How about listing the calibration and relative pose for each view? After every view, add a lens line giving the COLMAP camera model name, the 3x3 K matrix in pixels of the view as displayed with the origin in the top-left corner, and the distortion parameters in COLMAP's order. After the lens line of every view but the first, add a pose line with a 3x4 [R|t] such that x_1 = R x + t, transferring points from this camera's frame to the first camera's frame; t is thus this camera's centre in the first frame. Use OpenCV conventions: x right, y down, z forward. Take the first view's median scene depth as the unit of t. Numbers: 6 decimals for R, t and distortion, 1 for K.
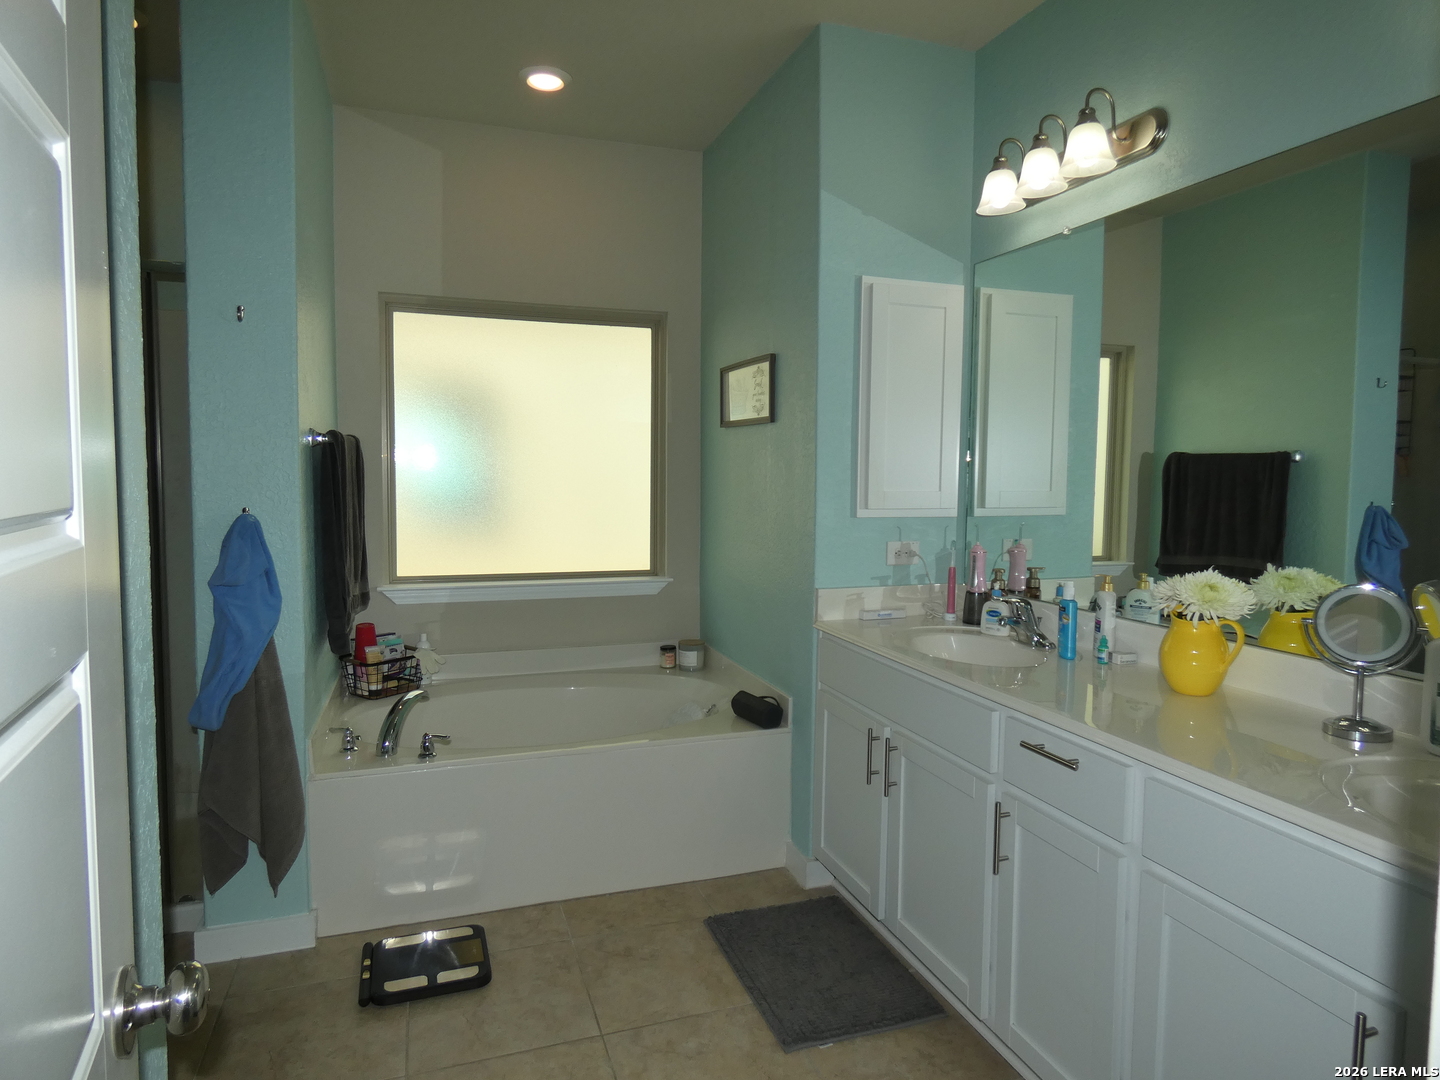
lens RADIAL K [[861.5, 0, 715.0], [0, 861.5, 535.2], [0, 0, 1]] dist [-0.000765, 0.002528]
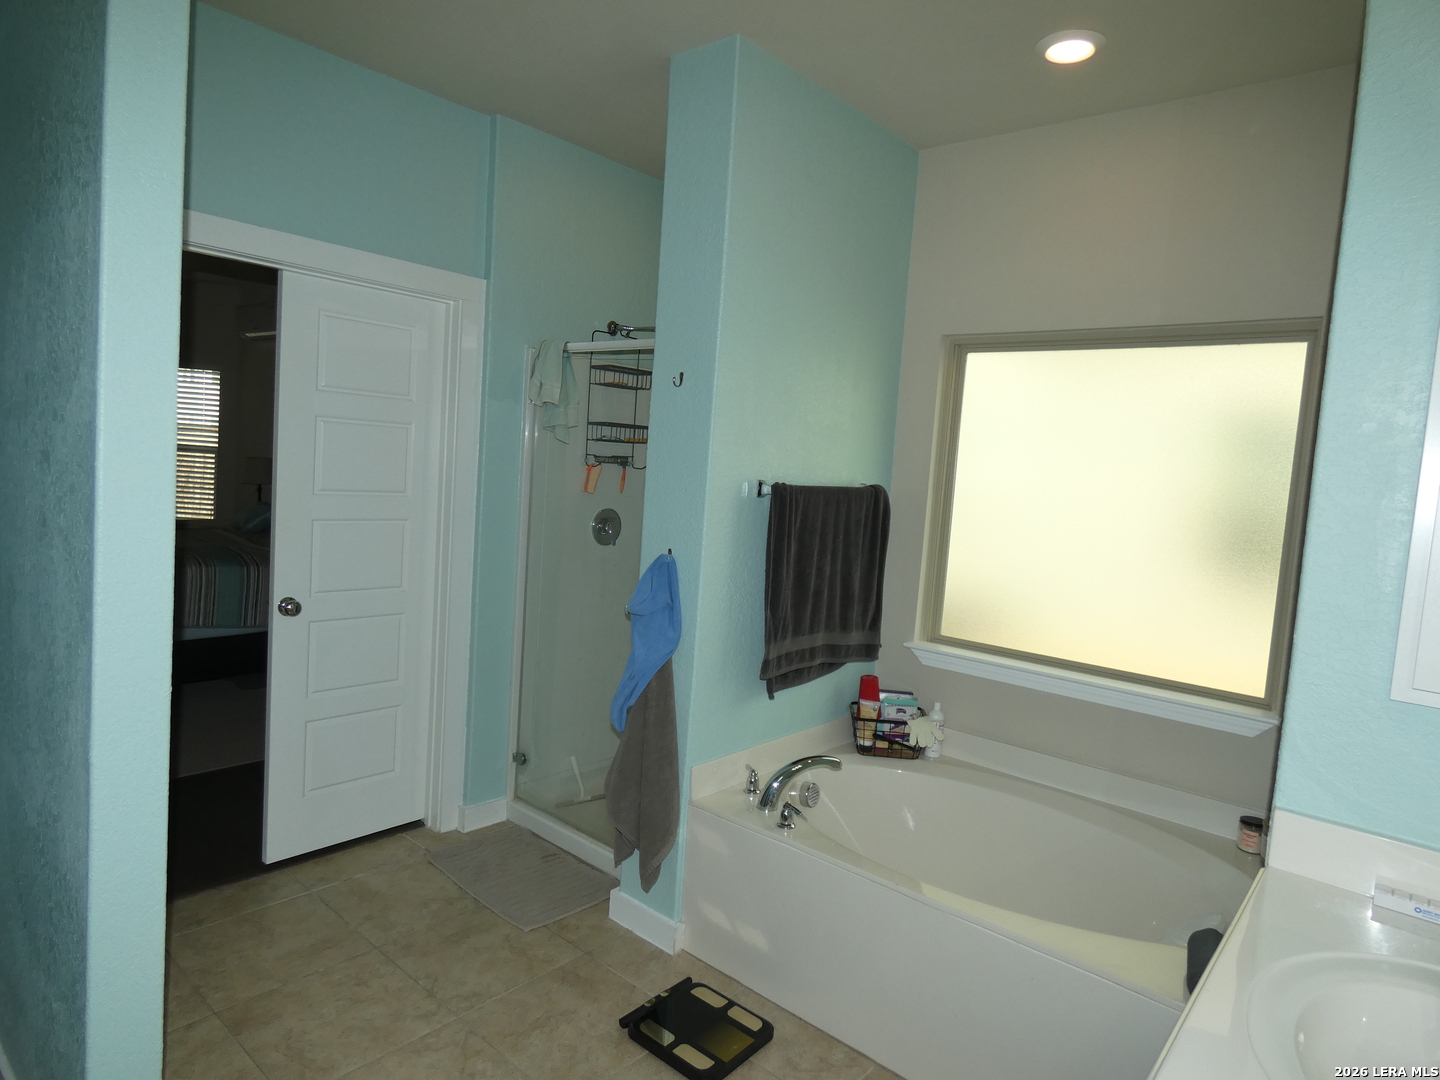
lens RADIAL K [[861.5, 0, 719.1], [0, 861.5, 537.1], [0, 0, 1]] dist [-0.000765, 0.002528]
pose [[0.507595, 0.103811, -0.855319, 0.329531], [-0.126651, 0.990921, 0.045107, -0.076362], [0.852236, 0.085431, 0.516135, 0.333403]]
